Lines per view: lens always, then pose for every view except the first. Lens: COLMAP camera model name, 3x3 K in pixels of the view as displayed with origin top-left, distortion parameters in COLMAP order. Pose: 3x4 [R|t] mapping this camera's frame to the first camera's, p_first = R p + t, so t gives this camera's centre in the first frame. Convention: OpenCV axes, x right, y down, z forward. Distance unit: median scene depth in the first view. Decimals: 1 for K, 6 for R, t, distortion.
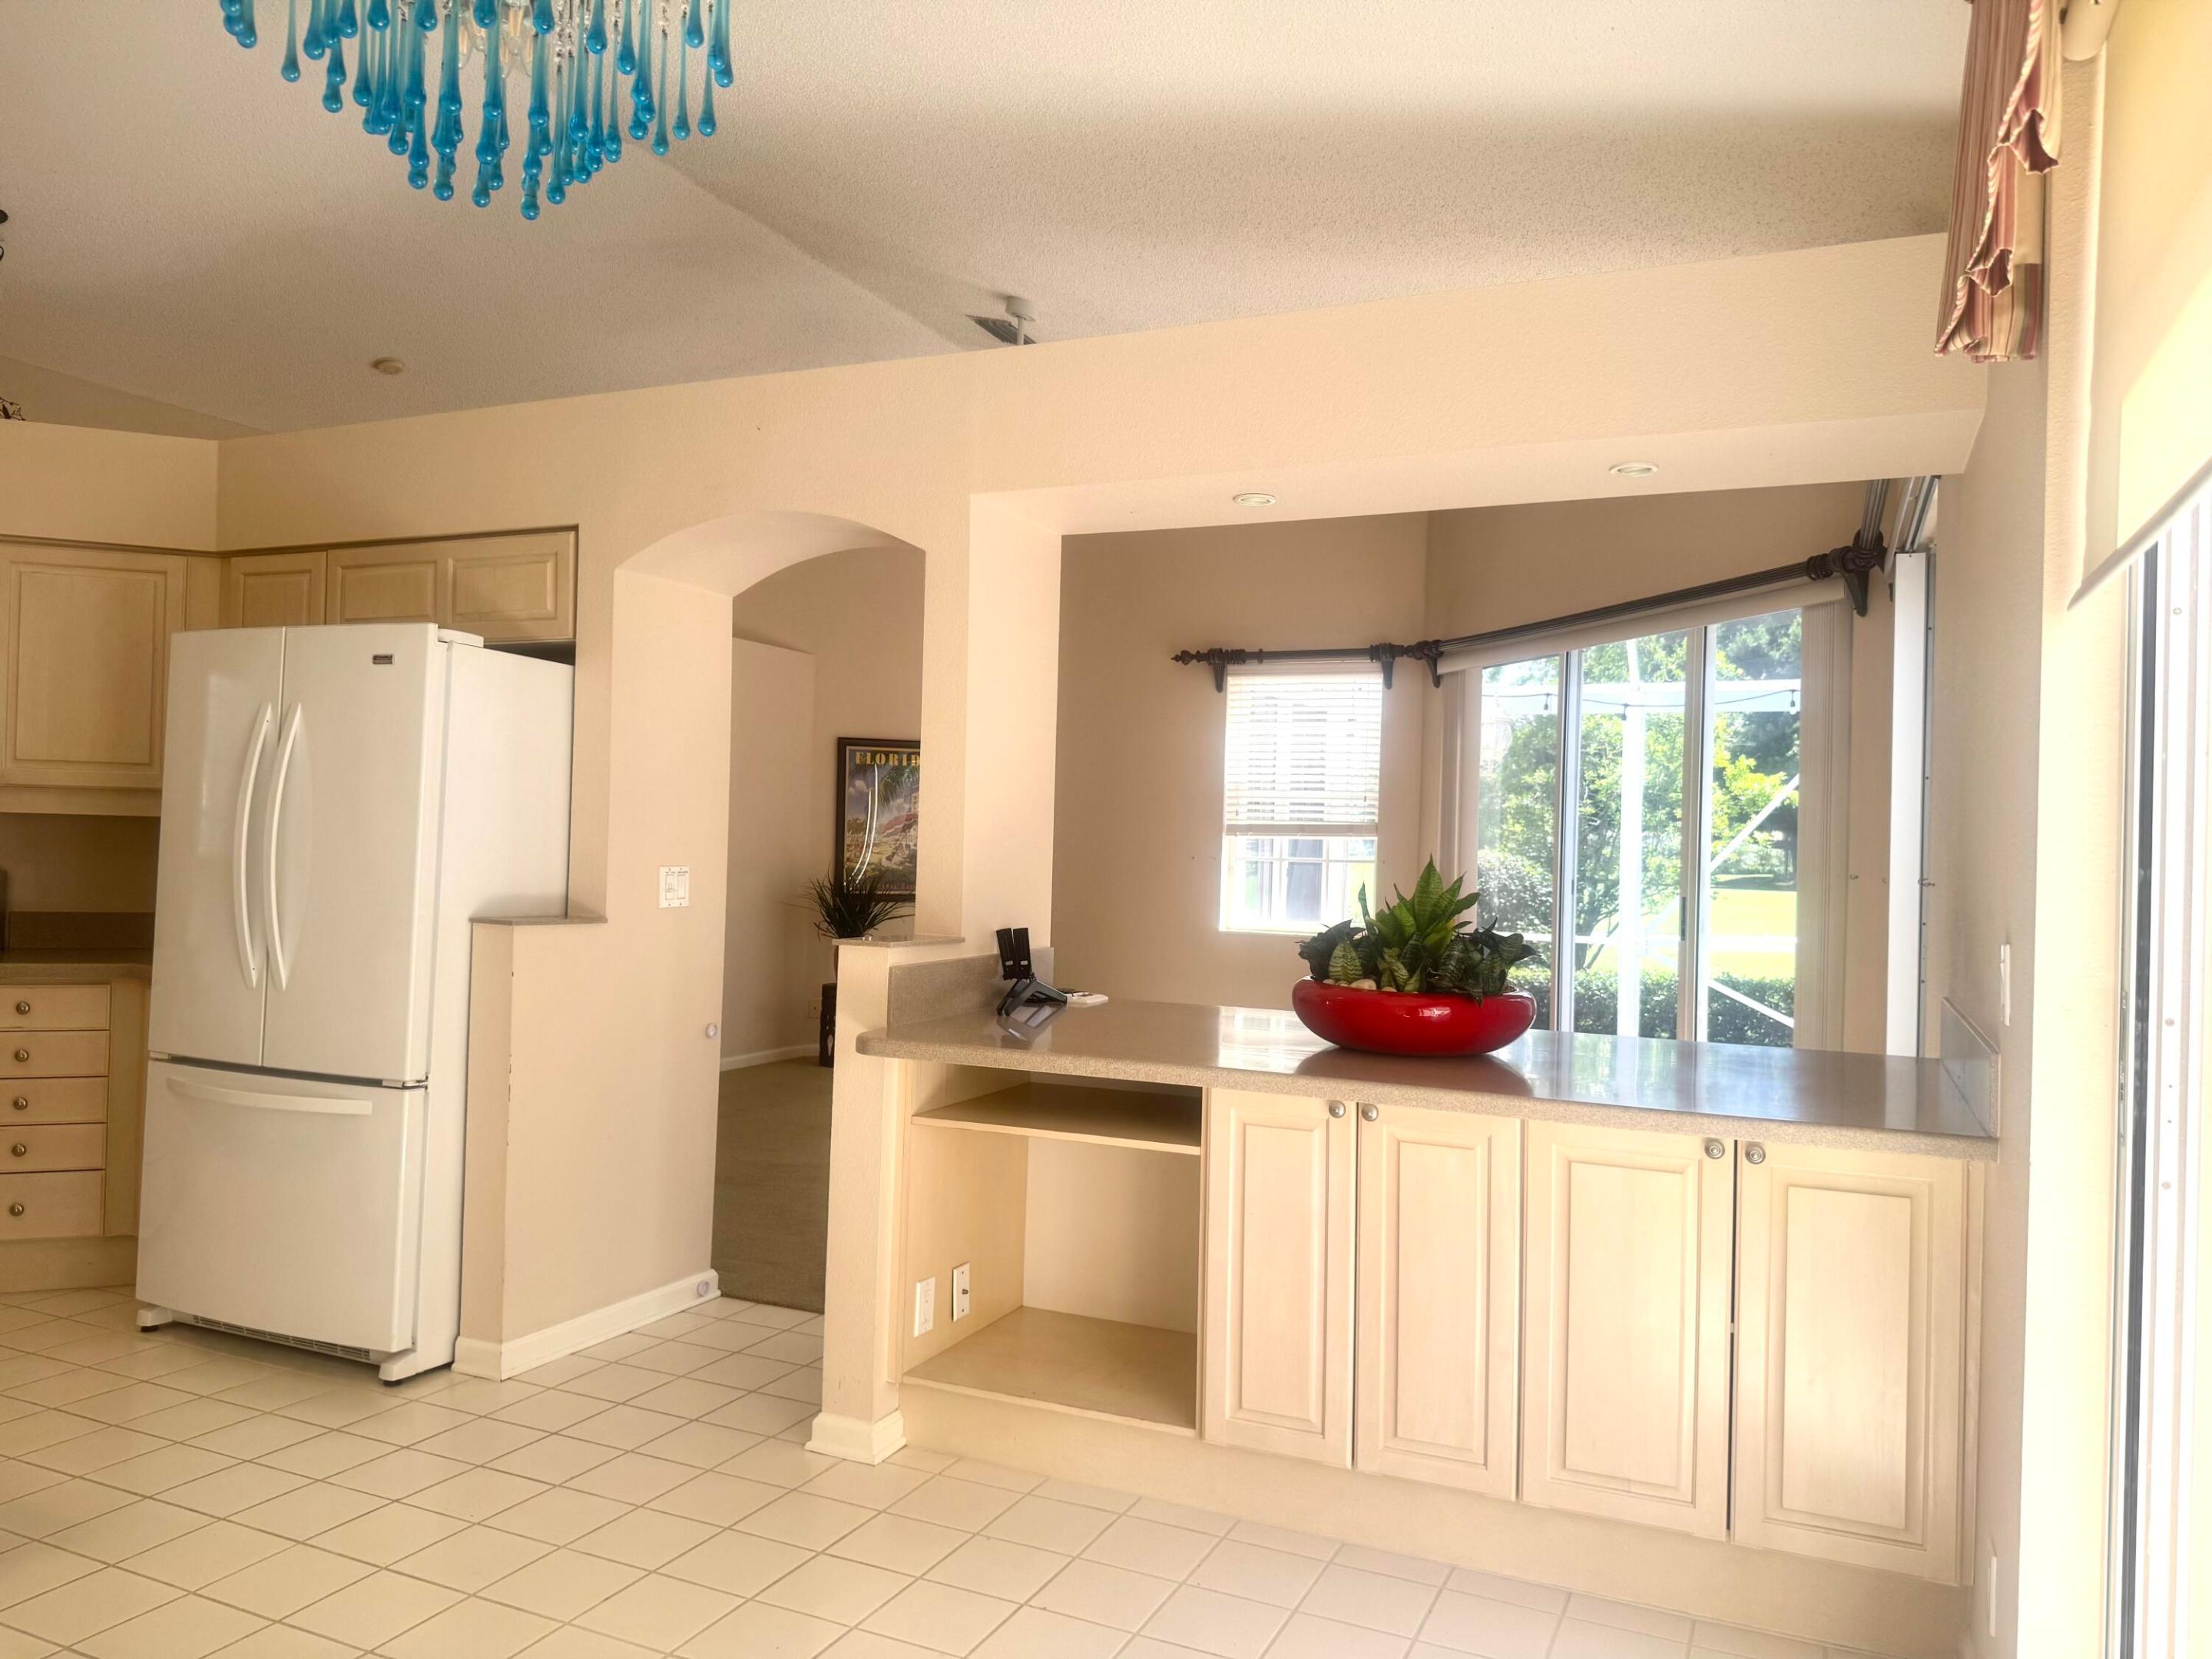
lens RADIAL K [[1532.3, 0, 1096.8], [0, 1532.3, 826.7], [0, 0, 1]] dist [0.001712, -0.003328]
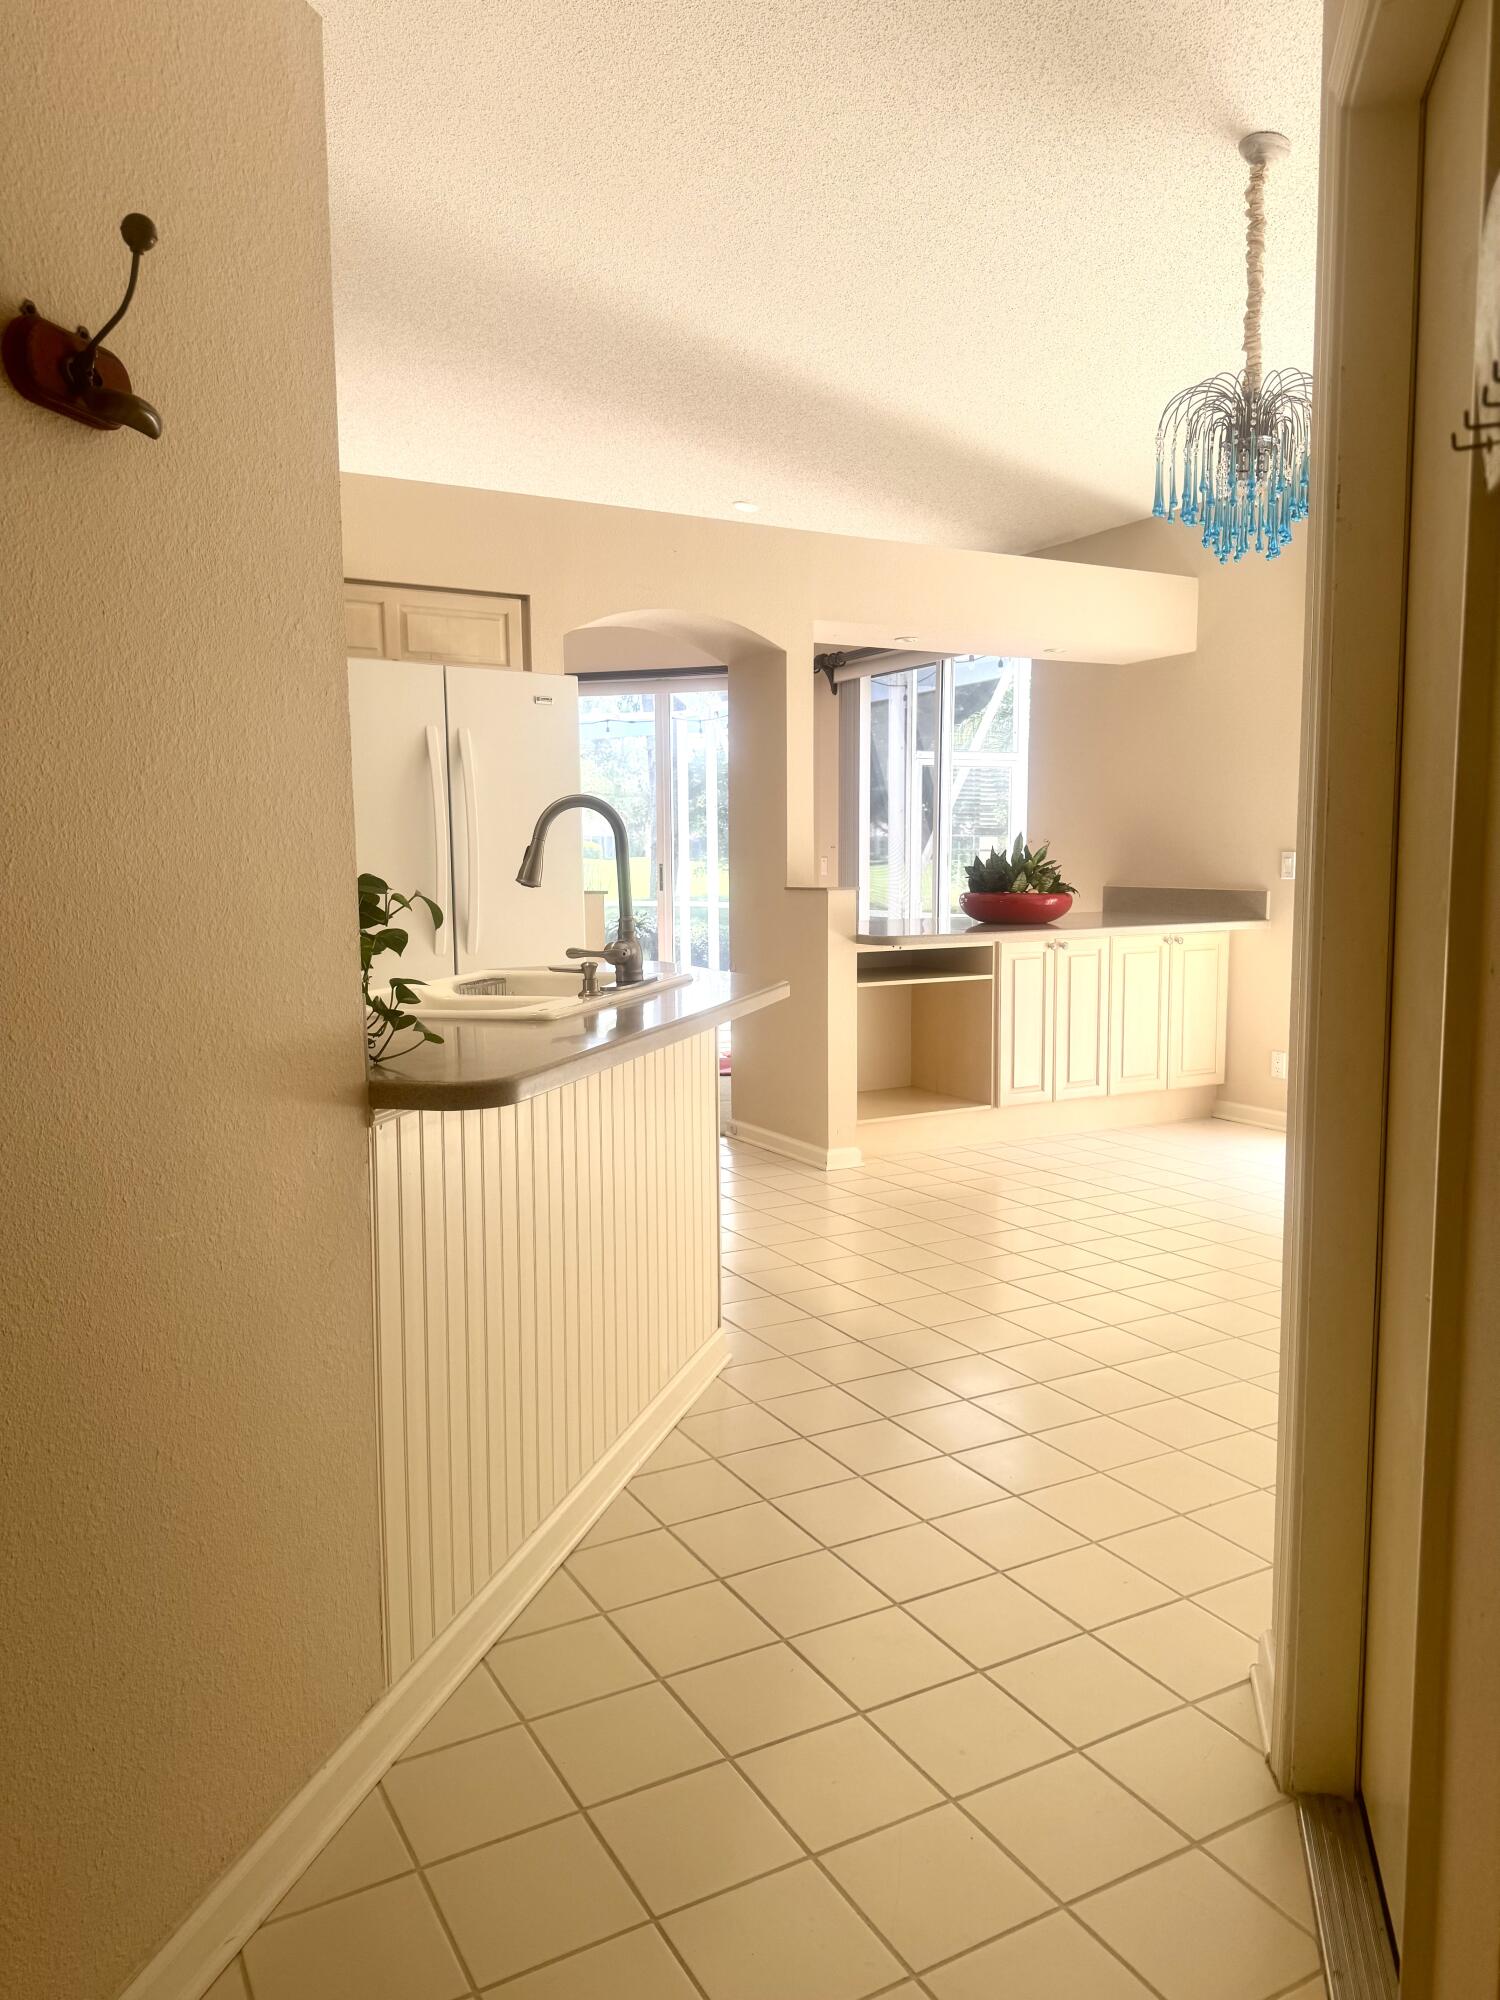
lens RADIAL K [[1385.5, 0, 733.8], [0, 1385.5, 1011.3], [0, 0, 1]] dist [0.001712, -0.003328]
pose [[0.598942, -0.117499, 0.792125, -4.121799], [0.015842, 0.990722, 0.134980, 0.007844], [-0.800636, -0.068297, 0.595246, 0.373833]]
